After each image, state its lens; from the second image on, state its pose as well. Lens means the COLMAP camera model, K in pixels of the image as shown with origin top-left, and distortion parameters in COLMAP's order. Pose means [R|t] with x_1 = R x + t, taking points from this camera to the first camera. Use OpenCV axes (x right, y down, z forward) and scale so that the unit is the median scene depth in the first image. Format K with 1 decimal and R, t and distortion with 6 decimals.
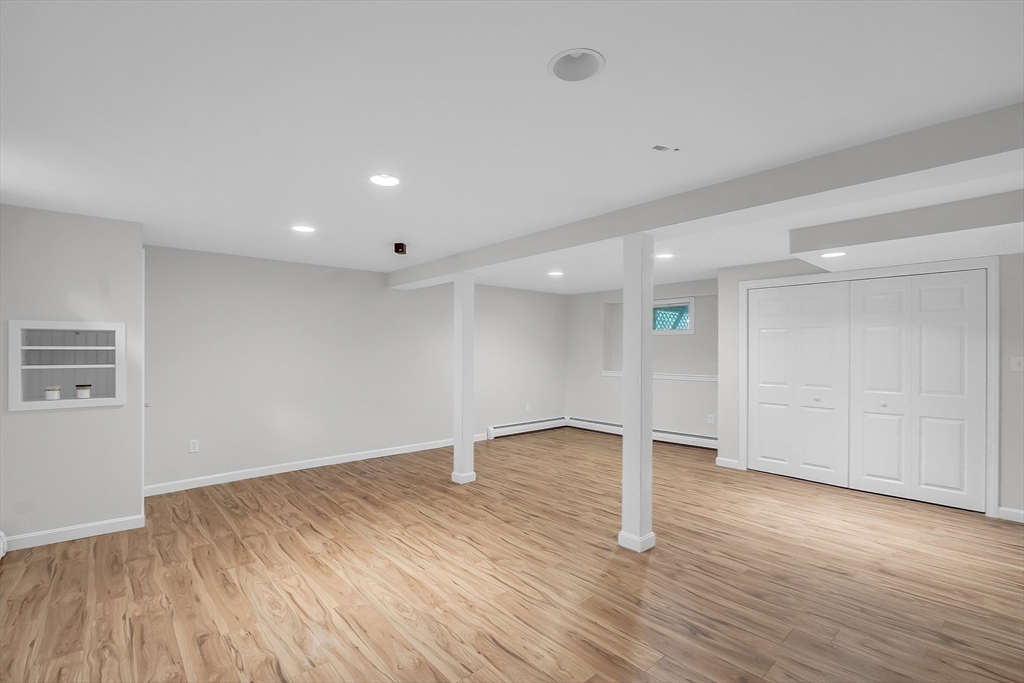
lens RADIAL K [[466.4, 0, 511.9], [0, 466.4, 348.8], [0, 0, 1]] dist [0.000117, 0.000081]
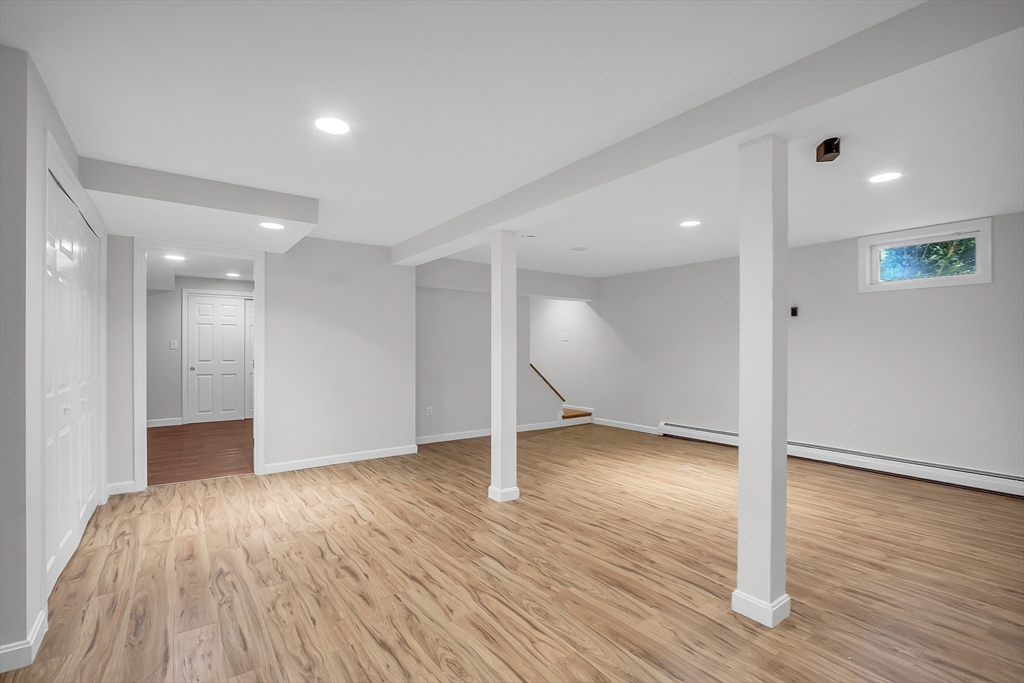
lens RADIAL K [[466.4, 0, 513.5], [0, 466.4, 347.8], [0, 0, 1]] dist [0.000117, 0.000081]
pose [[-0.994867, -0.005623, 0.101031, 0.109675], [-0.006012, 0.999976, -0.003544, 0.044164], [-0.101009, -0.004133, -0.994877, 1.852017]]
